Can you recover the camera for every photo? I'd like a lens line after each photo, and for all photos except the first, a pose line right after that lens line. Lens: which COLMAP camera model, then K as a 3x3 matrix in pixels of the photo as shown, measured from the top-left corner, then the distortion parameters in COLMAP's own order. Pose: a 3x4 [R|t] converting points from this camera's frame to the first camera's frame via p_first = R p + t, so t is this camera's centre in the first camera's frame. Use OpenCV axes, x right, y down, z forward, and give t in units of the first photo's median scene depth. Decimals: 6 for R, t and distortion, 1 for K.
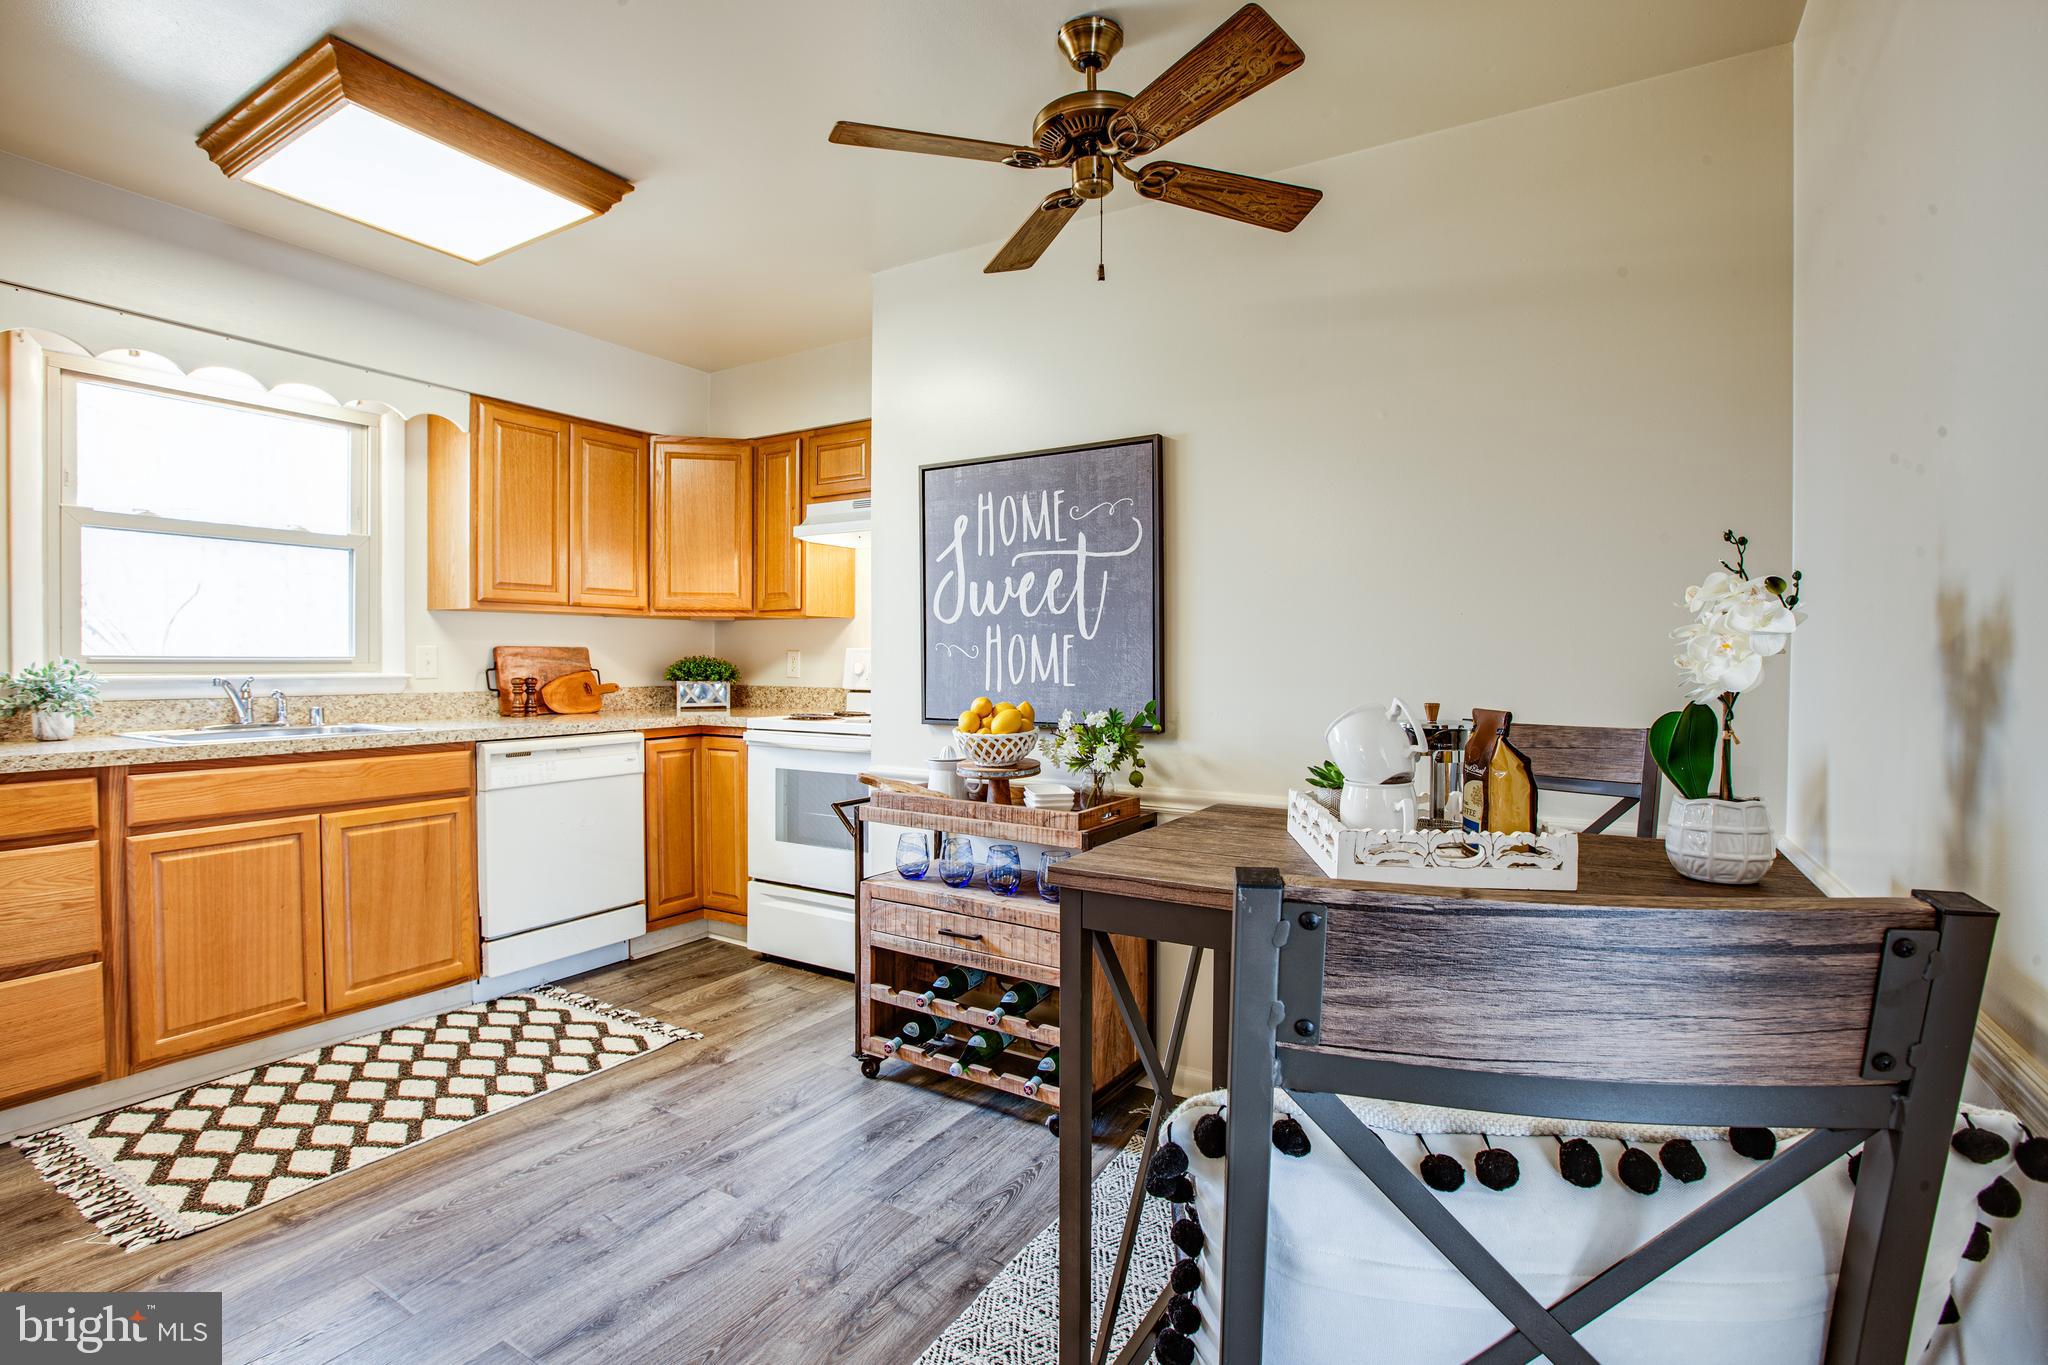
lens RADIAL K [[982.9, 0, 1018.7], [0, 982.9, 671.7], [0, 0, 1]] dist [-0.025798, 0.011472]
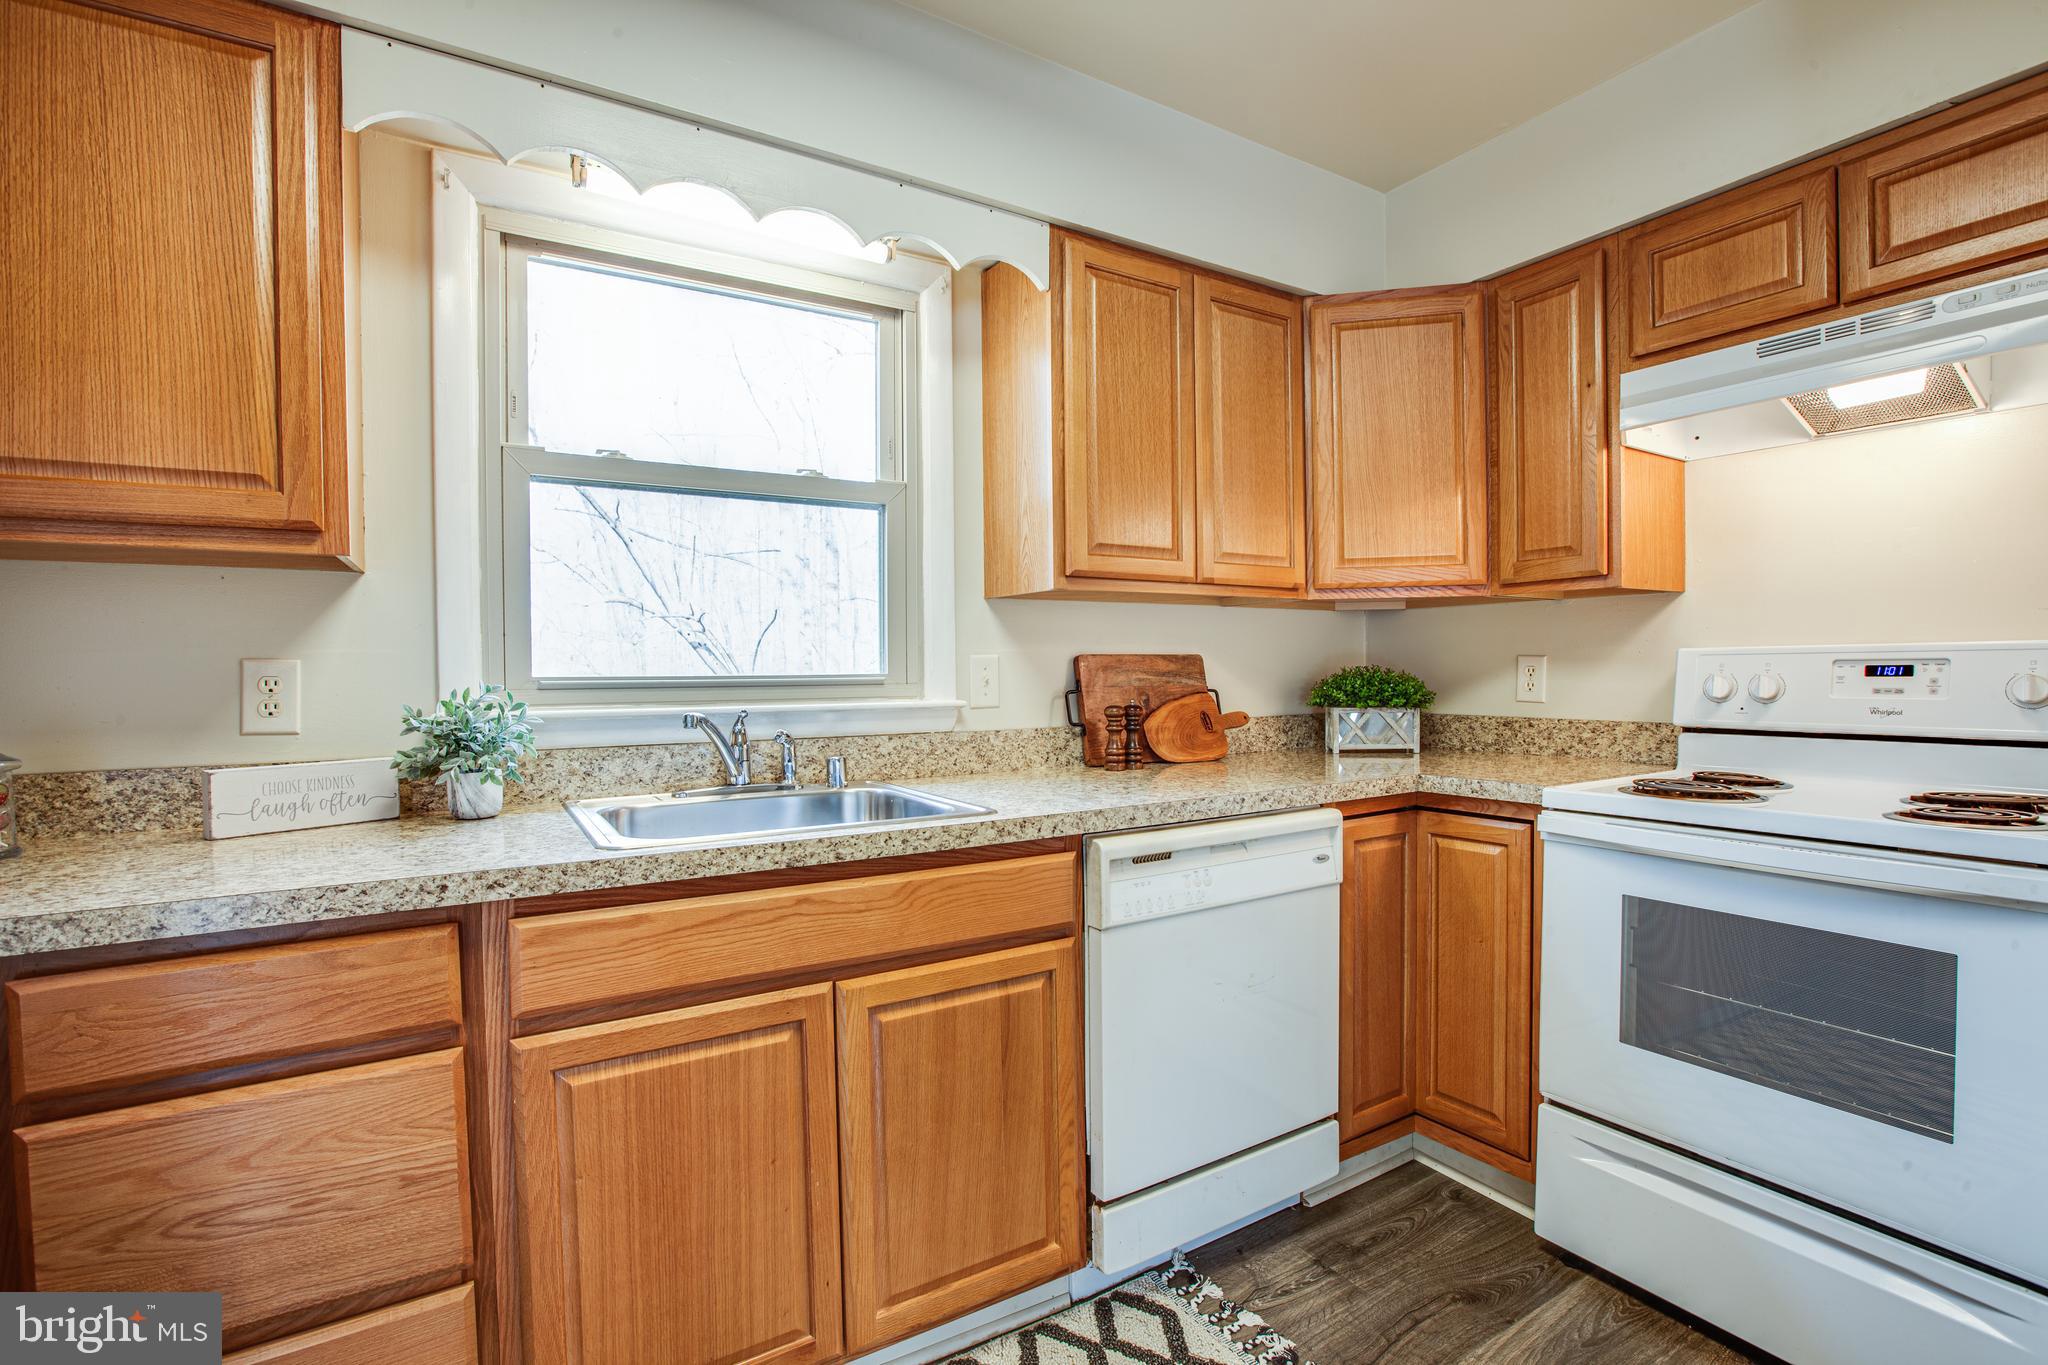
lens RADIAL K [[932.9, 0, 1026.7], [0, 932.9, 683.1], [0, 0, 1]] dist [-0.015045, 0.000197]
pose [[0.900670, -0.004418, -0.434481, -0.355346], [0.006328, 0.999976, 0.002949, -0.011475], [0.434457, -0.005405, 0.900676, 0.519675]]
